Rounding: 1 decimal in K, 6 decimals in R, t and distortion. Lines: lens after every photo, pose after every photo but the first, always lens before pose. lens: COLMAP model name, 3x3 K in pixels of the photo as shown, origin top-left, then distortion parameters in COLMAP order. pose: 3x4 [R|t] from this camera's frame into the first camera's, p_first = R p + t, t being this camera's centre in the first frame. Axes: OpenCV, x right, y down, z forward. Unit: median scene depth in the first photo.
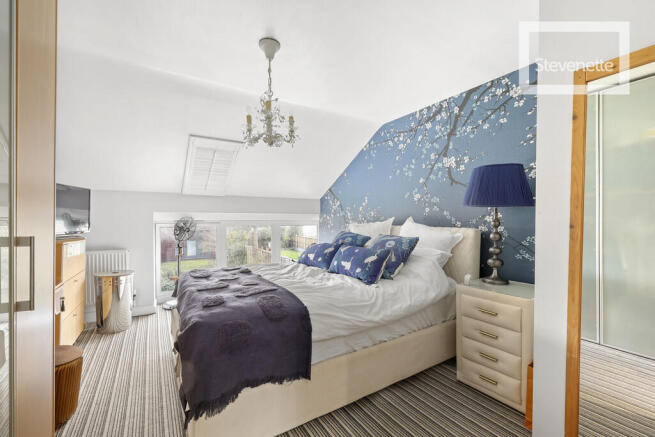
lens RADIAL K [[262.1, 0, 325.3], [0, 262.1, 220.7], [0, 0, 1]] dist [0.000247, 0.000082]
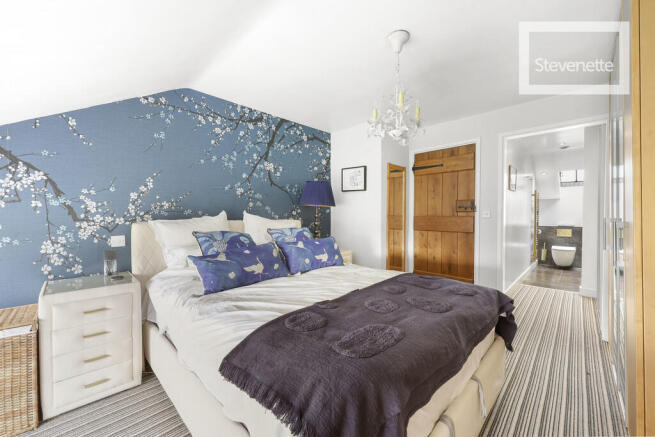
lens RADIAL K [[262.1, 0, 325.7], [0, 262.1, 213.4], [0, 0, 1]] dist [0.000247, 0.000082]
pose [[-0.211367, -0.003792, 0.977400, -0.734418], [0.003318, 0.999984, 0.004597, -0.009142], [-0.977401, 0.004215, -0.211351, 0.941159]]
